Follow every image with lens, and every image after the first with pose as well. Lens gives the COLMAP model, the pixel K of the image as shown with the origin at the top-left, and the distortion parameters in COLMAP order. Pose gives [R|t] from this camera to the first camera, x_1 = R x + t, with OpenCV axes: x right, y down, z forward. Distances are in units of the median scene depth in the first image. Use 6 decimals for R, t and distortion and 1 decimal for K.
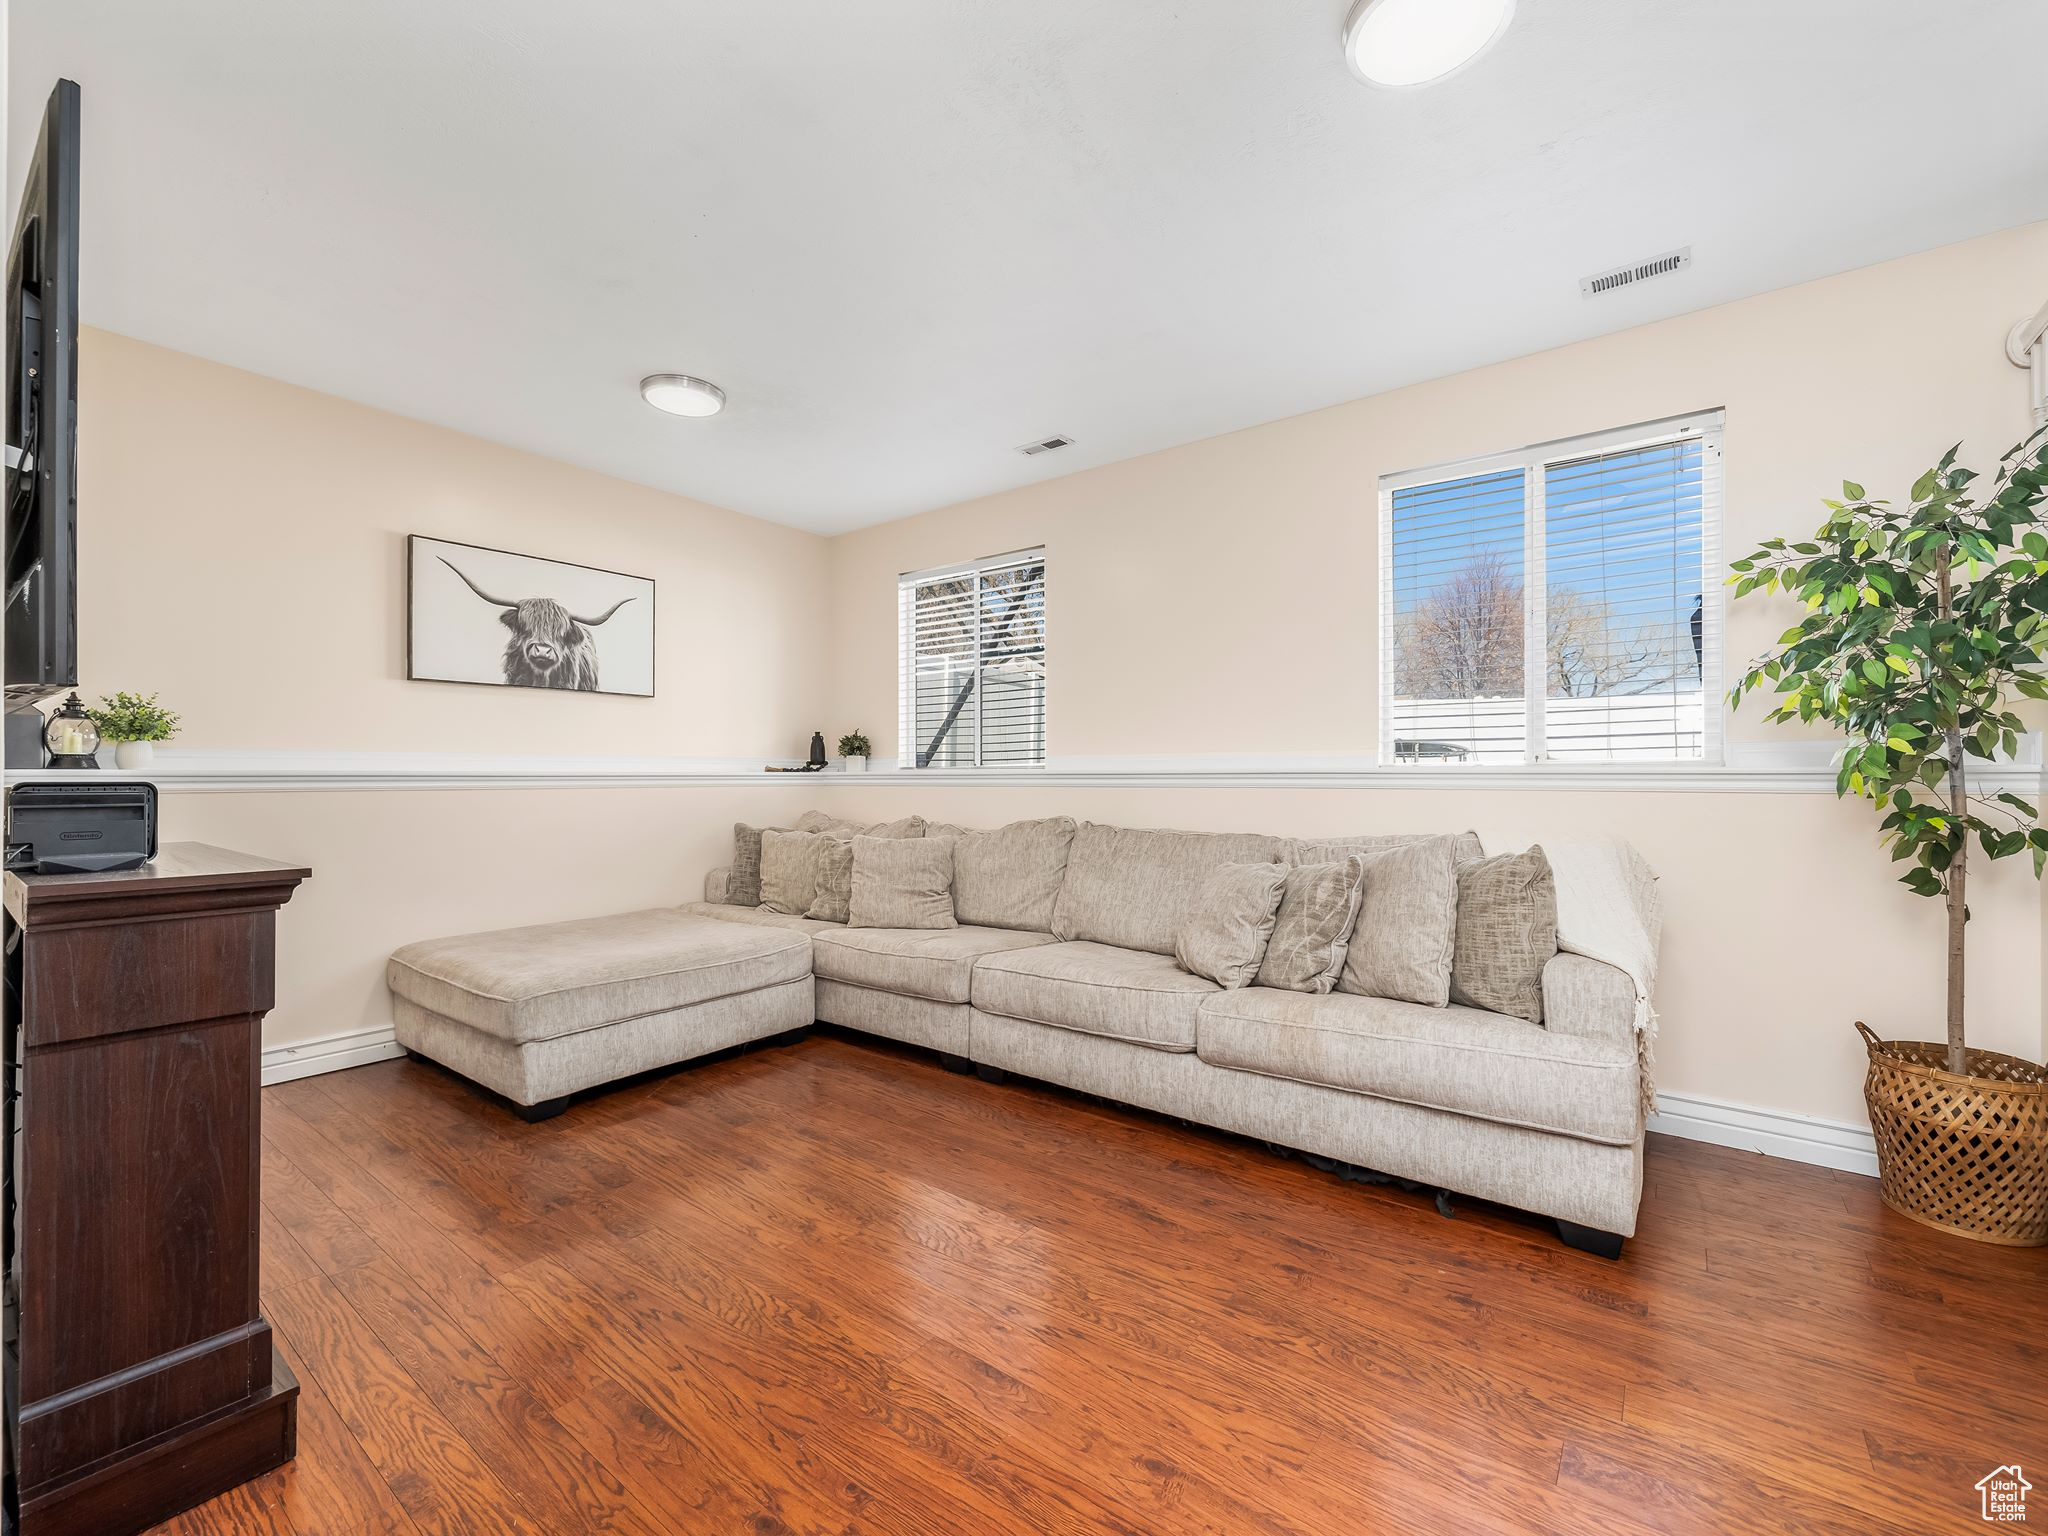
lens RADIAL K [[872.1, 0, 1016.2], [0, 872.1, 770.7], [0, 0, 1]] dist [-0.000156, -0.000464]
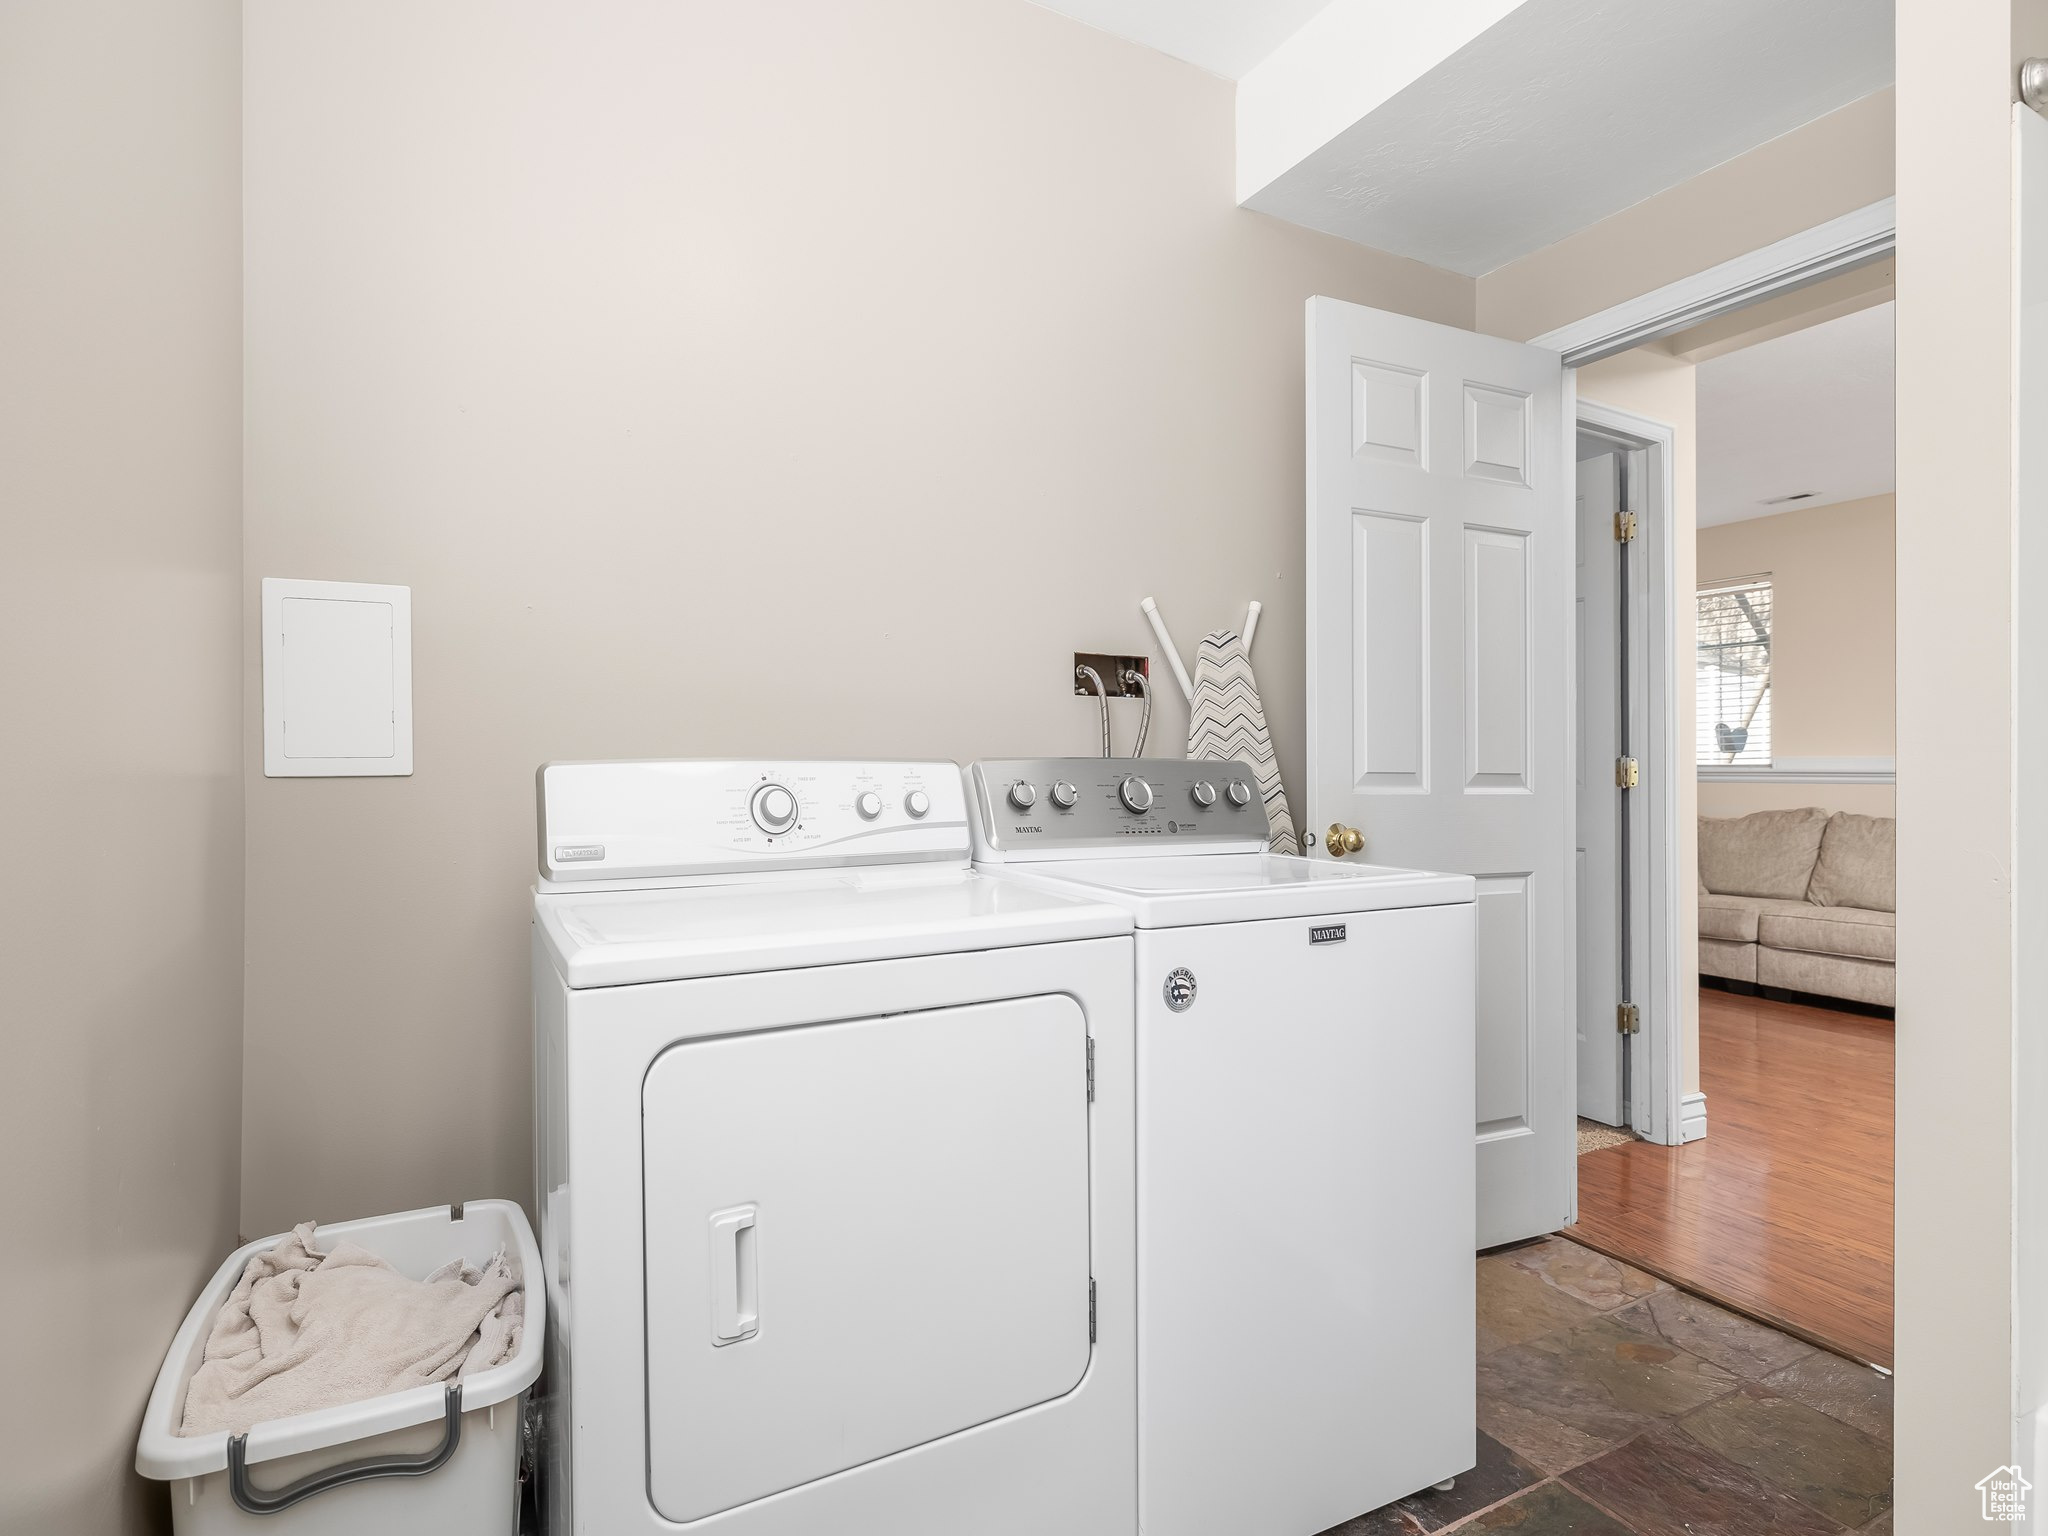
lens RADIAL K [[1037.4, 0, 1026.2], [0, 1037.4, 769.8], [0, 0, 1]] dist [-0.001710, -0.000237]
pose [[0.904379, -0.001167, -0.426728, -0.324564], [0.004119, 0.999974, 0.005994, -0.012768], [0.426710, -0.007179, 0.904360, -0.775043]]
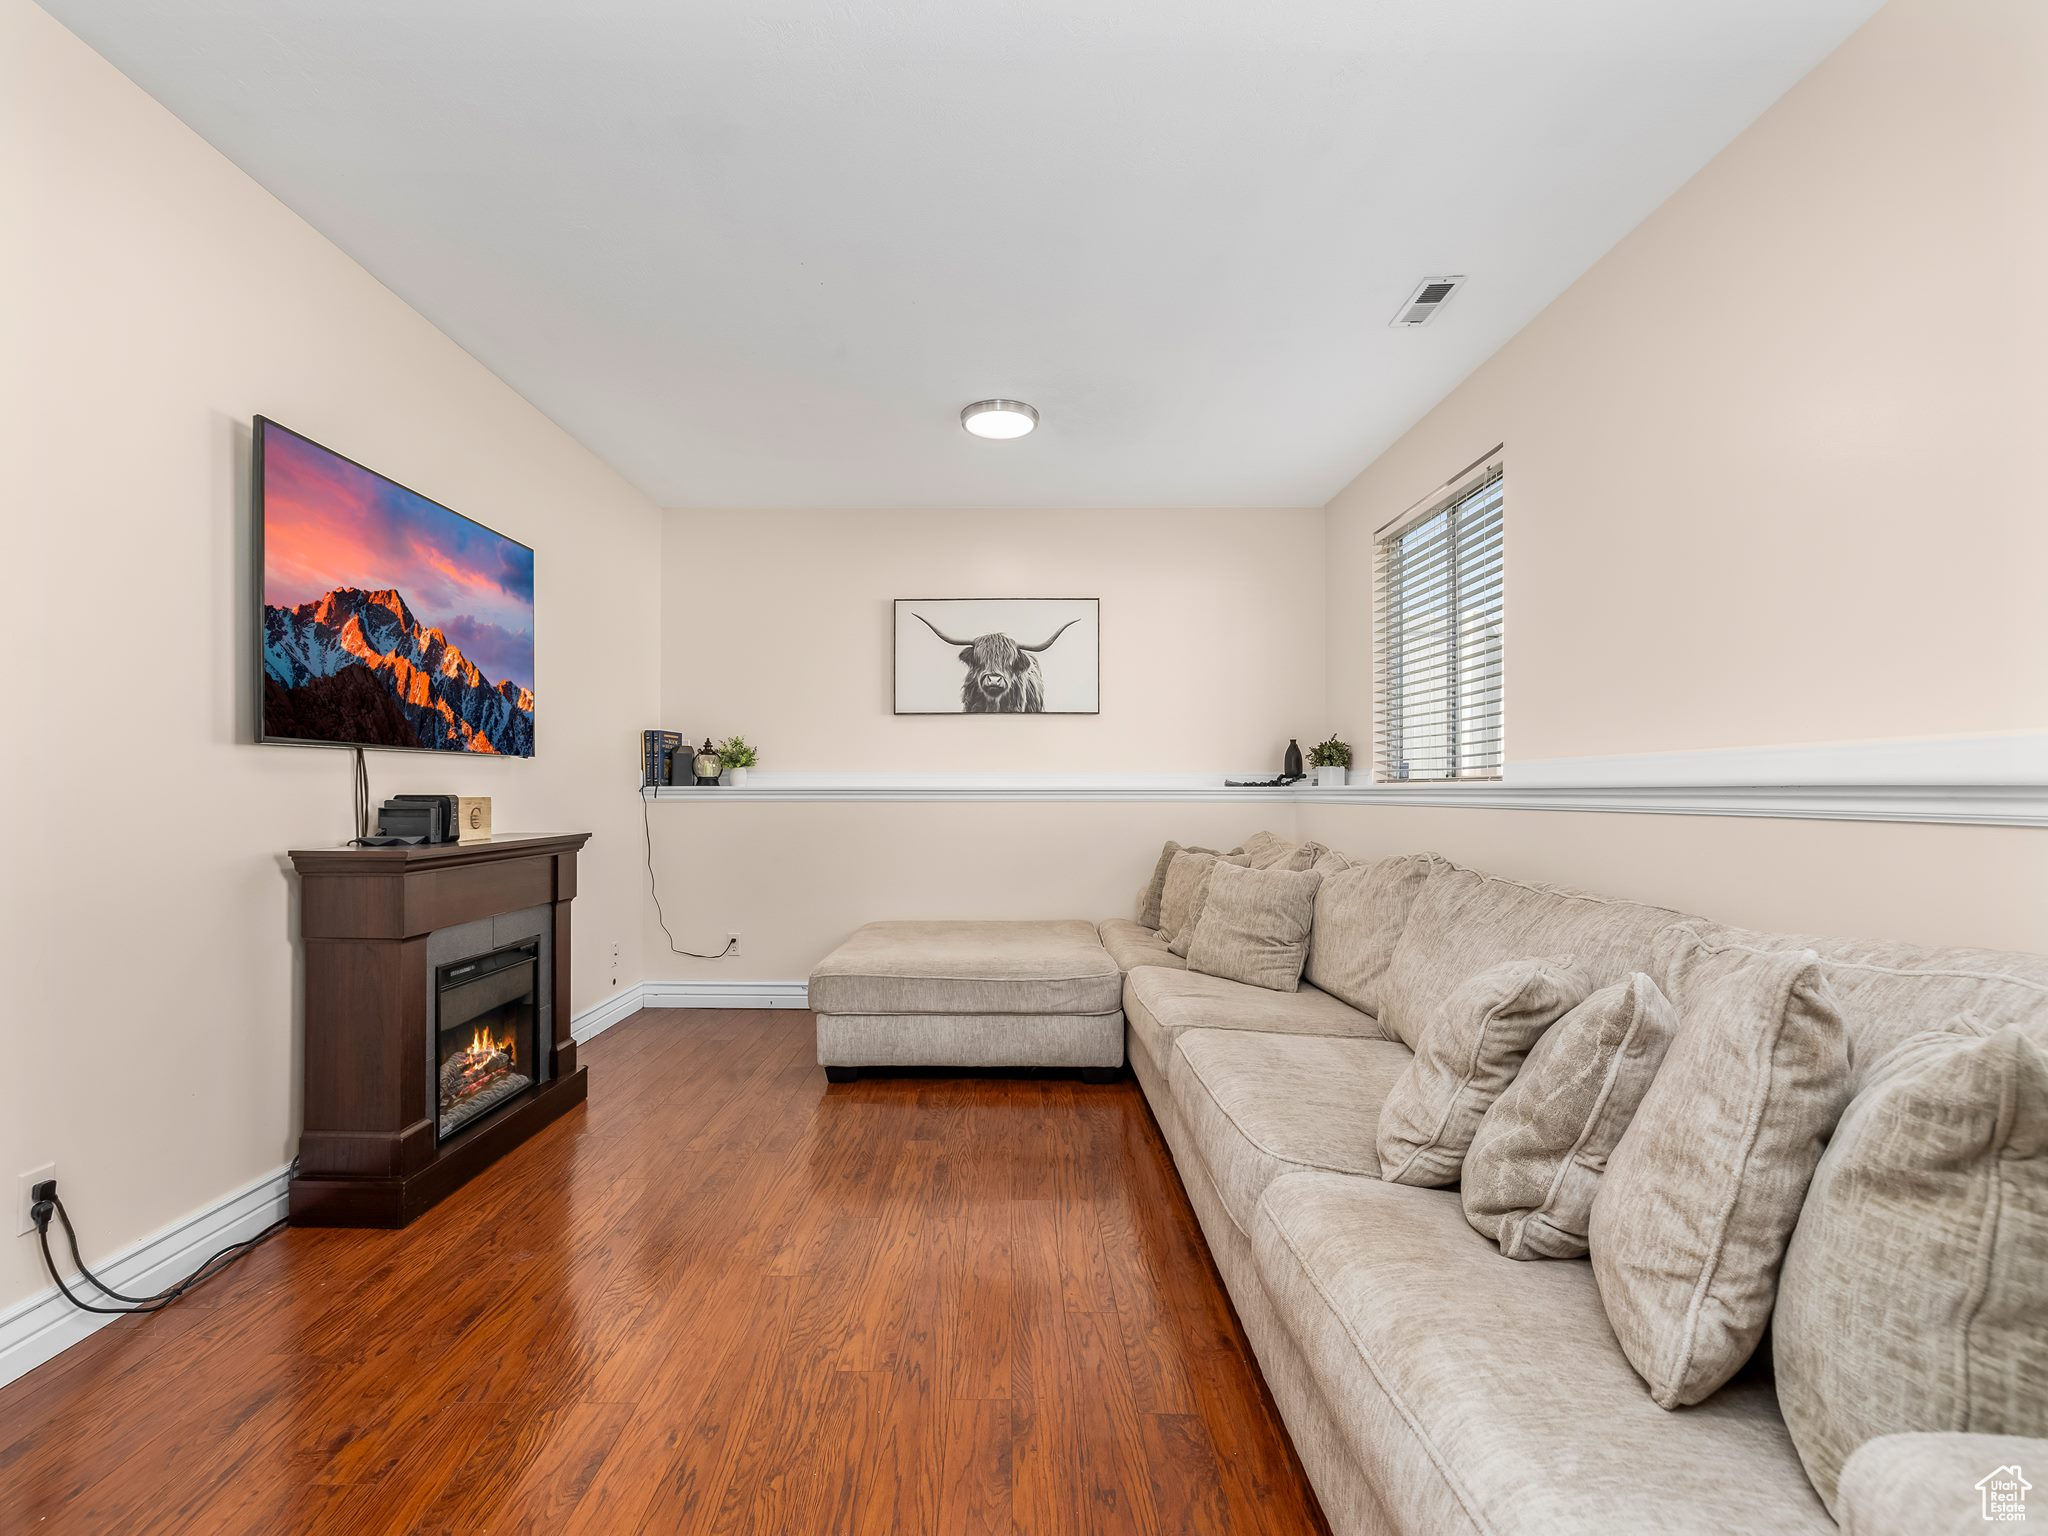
lens RADIAL K [[872.1, 0, 1001.2], [0, 872.1, 795.5], [0, 0, 1]] dist [-0.000156, -0.000464]
pose [[0.597202, 0.003498, -0.802083, 0.389440], [0.003445, 0.999970, 0.006926, 0.004510], [0.802083, -0.006899, 0.597172, 0.350735]]
